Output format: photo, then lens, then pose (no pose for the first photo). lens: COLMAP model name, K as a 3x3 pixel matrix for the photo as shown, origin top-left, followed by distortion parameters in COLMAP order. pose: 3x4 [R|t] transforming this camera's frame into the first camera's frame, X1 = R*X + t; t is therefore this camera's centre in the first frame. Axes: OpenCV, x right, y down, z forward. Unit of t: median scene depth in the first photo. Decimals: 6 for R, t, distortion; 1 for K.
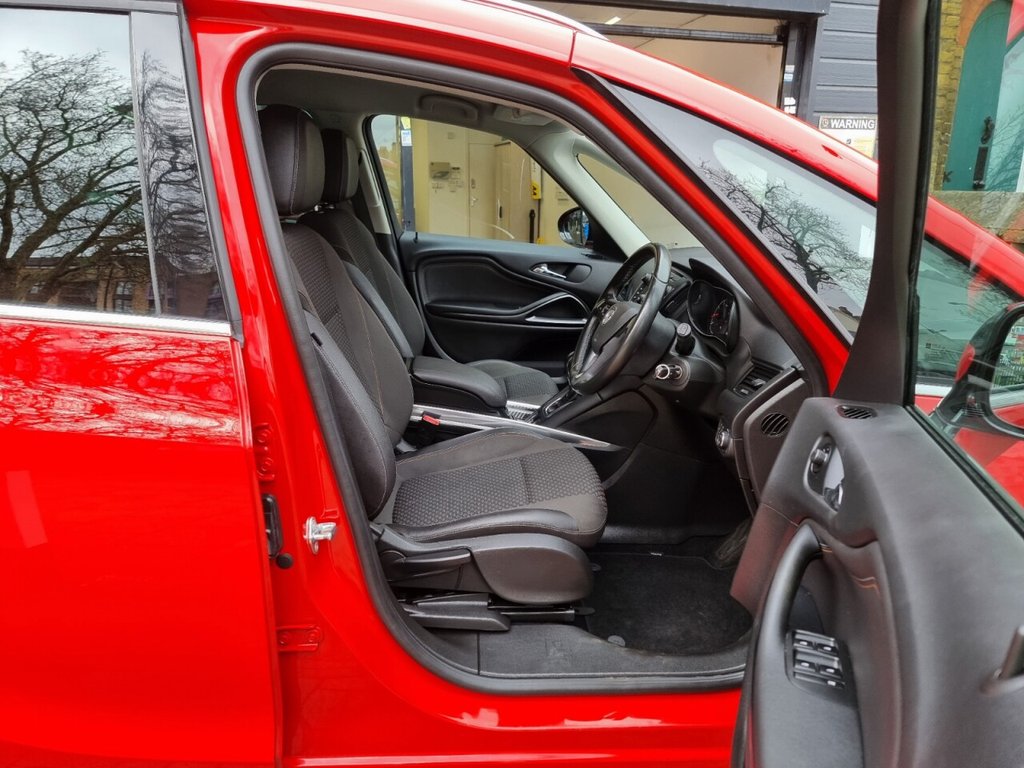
lens RADIAL K [[696.3, 0, 513.2], [0, 696.3, 391.1], [0, 0, 1]] dist [0.019755, -0.001539]
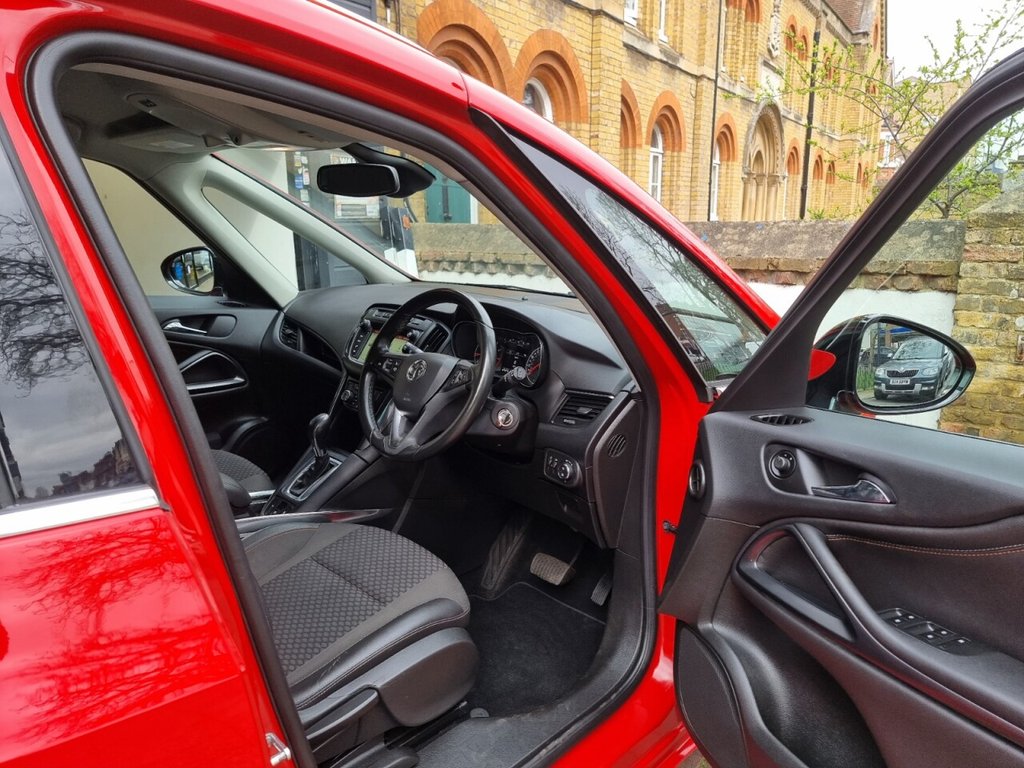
lens RADIAL K [[696.3, 0, 513.2], [0, 696.3, 379.9], [0, 0, 1]] dist [0.019755, -0.001539]
pose [[0.725088, -0.162103, 0.669306, -0.403057], [0.196788, 0.980147, 0.024199, -0.098240], [-0.659941, 0.114165, 0.742593, 0.252432]]
